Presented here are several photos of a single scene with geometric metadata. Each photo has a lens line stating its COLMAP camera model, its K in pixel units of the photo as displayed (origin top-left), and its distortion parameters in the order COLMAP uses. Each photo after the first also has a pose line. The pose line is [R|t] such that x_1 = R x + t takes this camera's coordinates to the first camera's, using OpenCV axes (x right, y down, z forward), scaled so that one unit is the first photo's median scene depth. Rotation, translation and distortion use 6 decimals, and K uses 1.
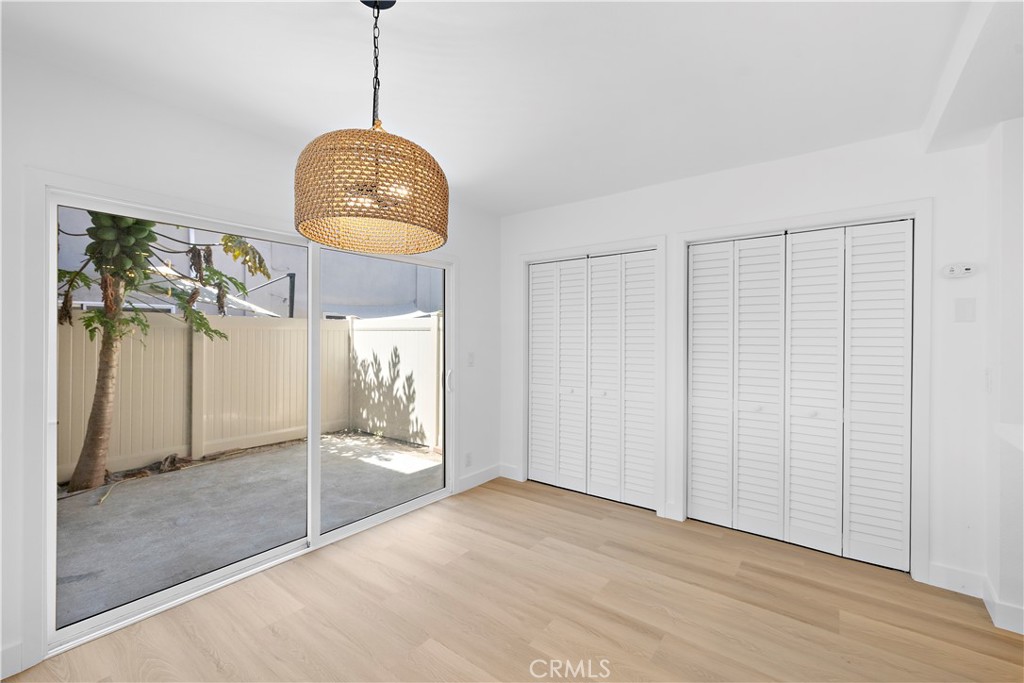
lens RADIAL K [[430.3, 0, 510.2], [0, 430.3, 337.8], [0, 0, 1]] dist [0.001734, 0.000057]
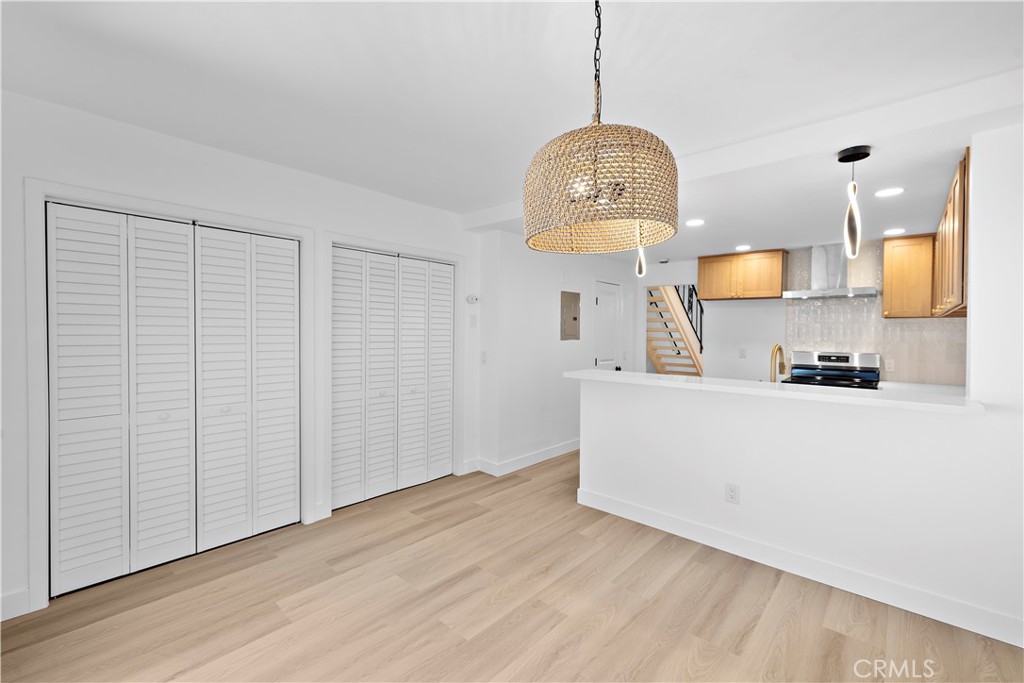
lens RADIAL K [[430.3, 0, 510.2], [0, 430.3, 337.8], [0, 0, 1]] dist [0.001734, 0.000057]
pose [[0.091886, -0.012675, 0.995689, -0.409335], [-0.003768, 0.999907, 0.013077, -0.007511], [-0.995762, -0.004954, 0.091830, 0.347894]]
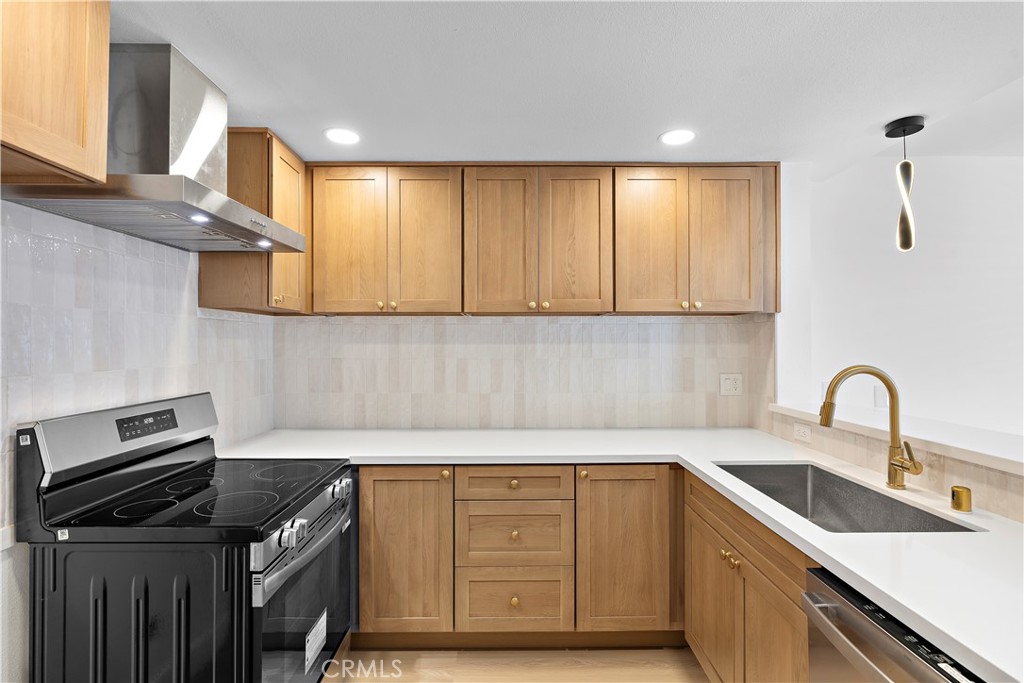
lens RADIAL K [[478.8, 0, 511.7], [0, 478.8, 339.8], [0, 0, 1]] dist [-0.004932, 0.000531]
pose [[-0.792394, -0.000516, -0.610009, 0.722044], [0.001588, 0.999995, -0.002908, -0.009383], [0.610007, -0.003273, -0.792389, 0.127764]]
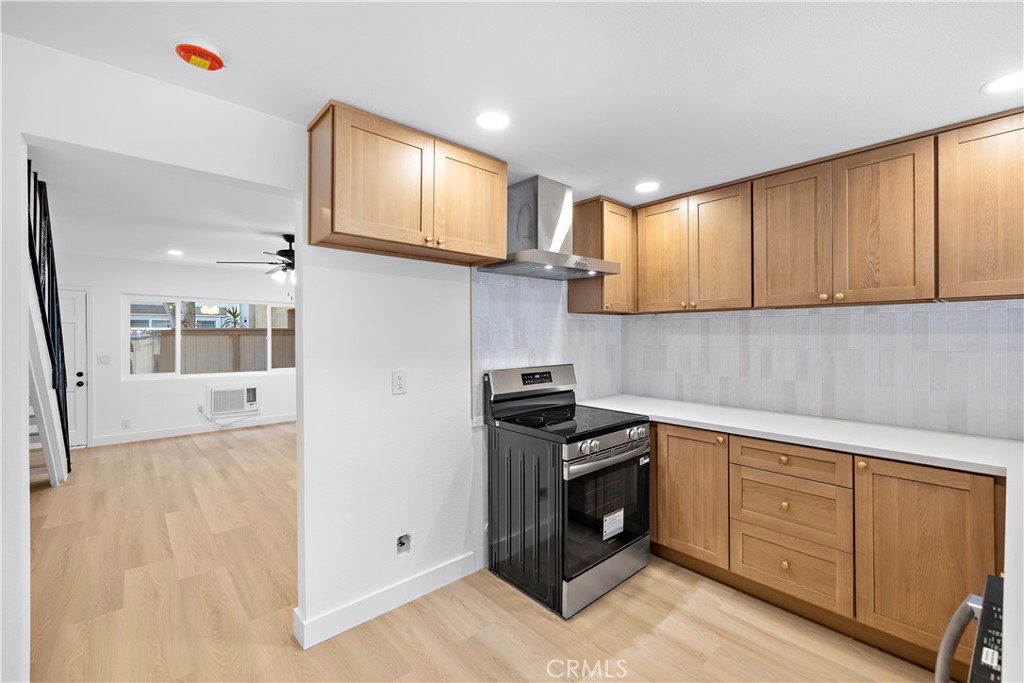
lens RADIAL K [[433.7, 0, 512.0], [0, 433.7, 334.3], [0, 0, 1]] dist [0.002027, 0.000120]
pose [[-0.980404, 0.006402, 0.196892, 0.629627], [0.006889, 0.999975, 0.001787, -0.010108], [-0.196875, 0.003109, -0.980424, 0.284322]]
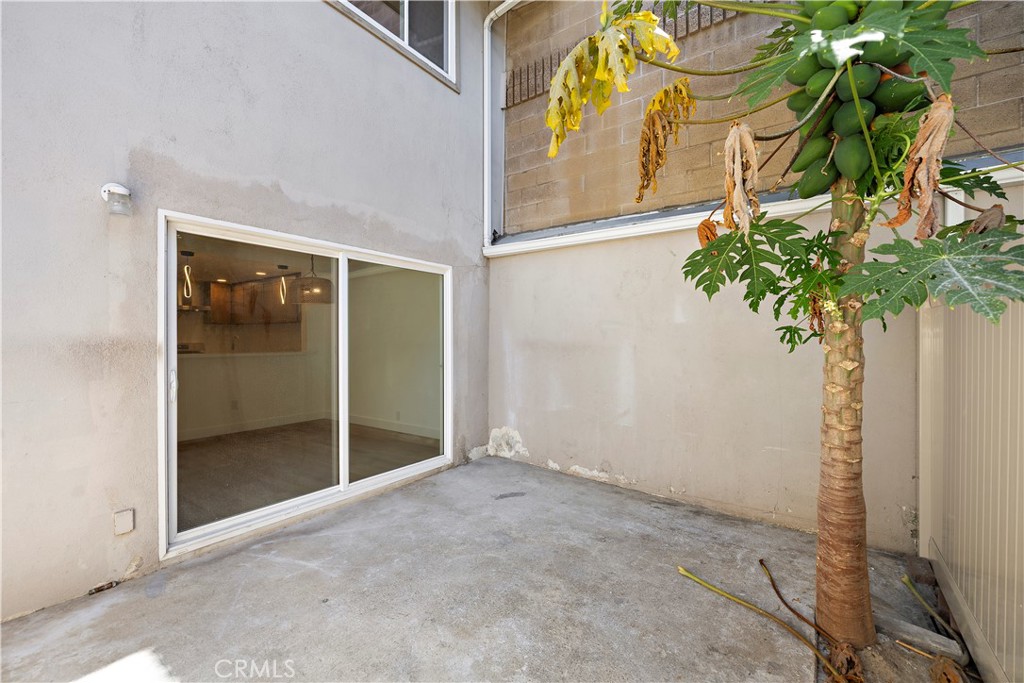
lens RADIAL K [[430.3, 0, 510.2], [0, 430.3, 337.8], [0, 0, 1]] dist [0.001734, 0.000057]
pose [[-0.999631, -0.002131, -0.027075, -0.578212], [-0.002116, 0.999998, -0.000559, 0.015699], [0.027076, -0.000501, -0.999633, 1.445764]]
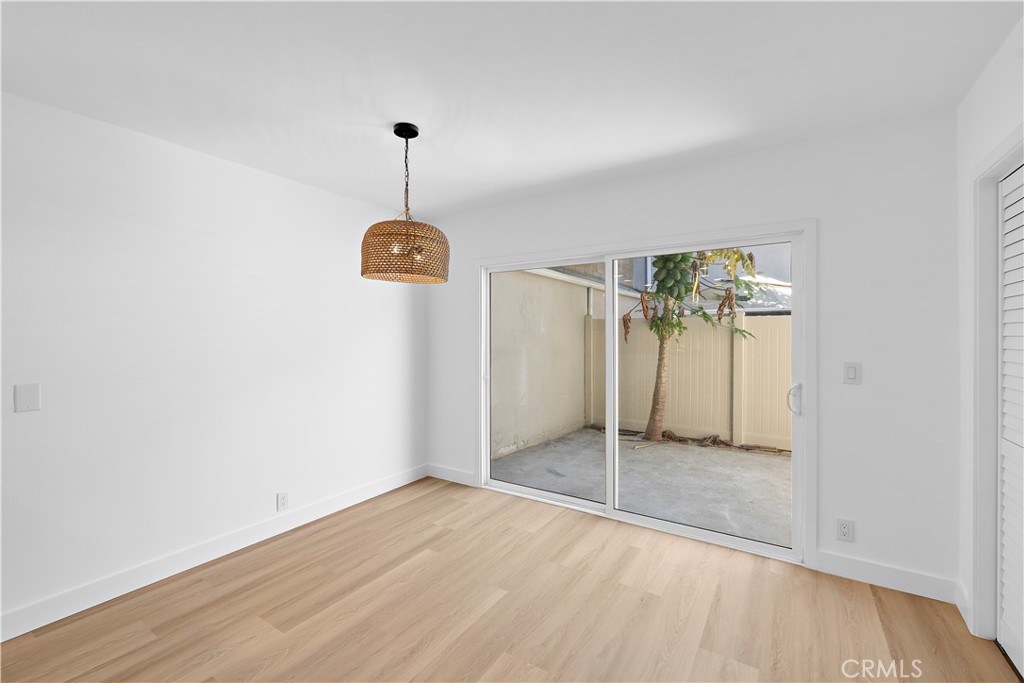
lens RADIAL K [[433.7, 0, 512.0], [0, 433.7, 334.3], [0, 0, 1]] dist [0.002027, 0.000120]
pose [[0.073688, -0.005858, -0.997264, 0.441023], [-0.003081, 0.999977, -0.006102, -0.000209], [0.997277, 0.003523, 0.073668, 0.404236]]
